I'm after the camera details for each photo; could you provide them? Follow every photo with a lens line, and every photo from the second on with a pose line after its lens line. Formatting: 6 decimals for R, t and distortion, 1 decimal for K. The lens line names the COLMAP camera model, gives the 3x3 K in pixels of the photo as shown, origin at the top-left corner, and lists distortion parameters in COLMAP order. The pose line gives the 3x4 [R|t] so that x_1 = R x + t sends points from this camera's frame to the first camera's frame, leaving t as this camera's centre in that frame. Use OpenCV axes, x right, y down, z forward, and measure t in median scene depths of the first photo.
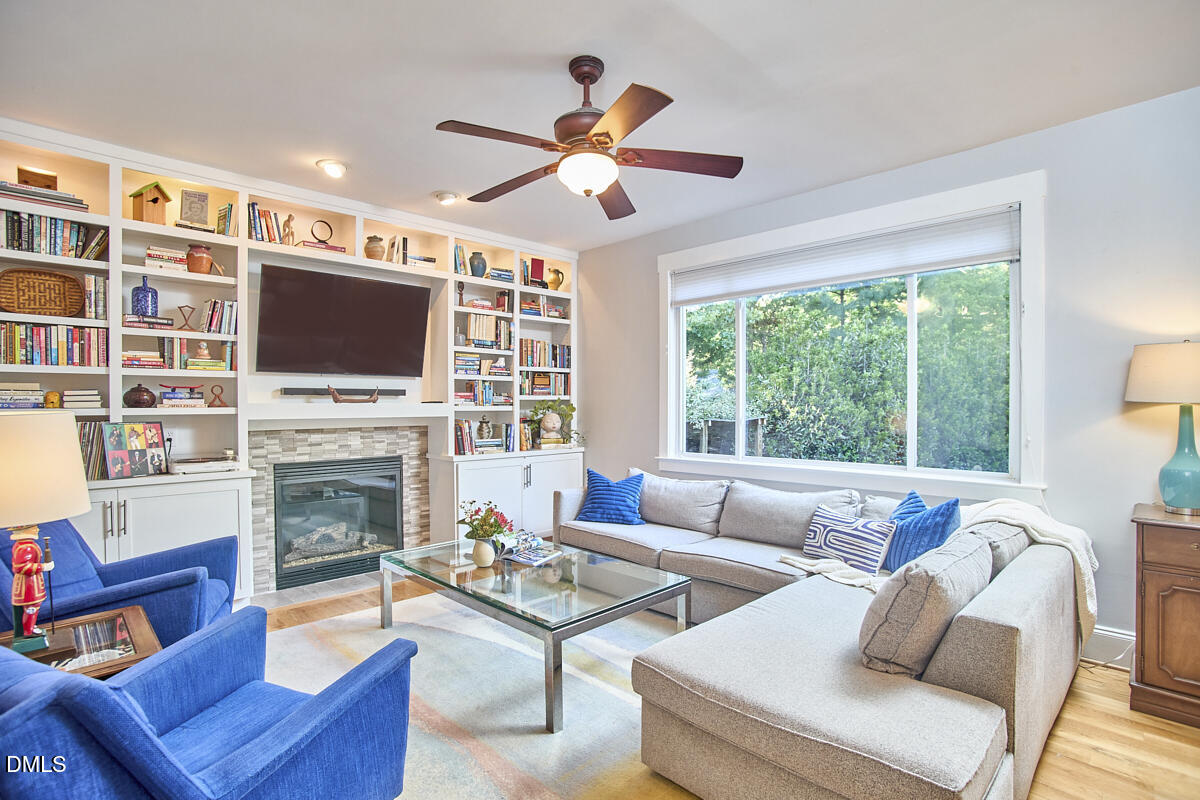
lens RADIAL K [[592.5, 0, 600.0], [0, 592.5, 400.0], [0, 0, 1]] dist [-0.067943, 0.050738]
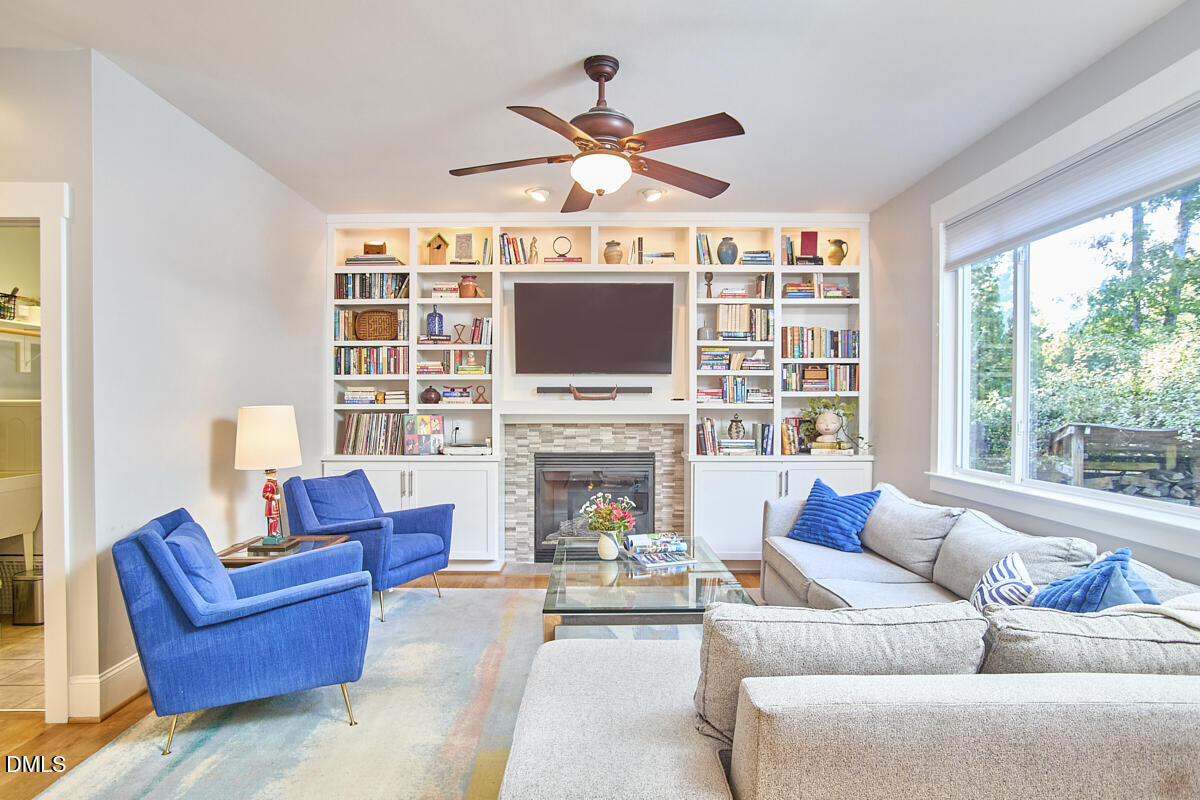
lens RADIAL K [[699.4, 0, 600.0], [0, 699.4, 400.0], [0, 0, 1]] dist [-0.004735, 0.000011]
pose [[0.723710, 0.000922, -0.690104, 0.452507], [0.002775, 0.999987, 0.004245, -0.000752], [0.690099, -0.004987, 0.723698, 0.074247]]
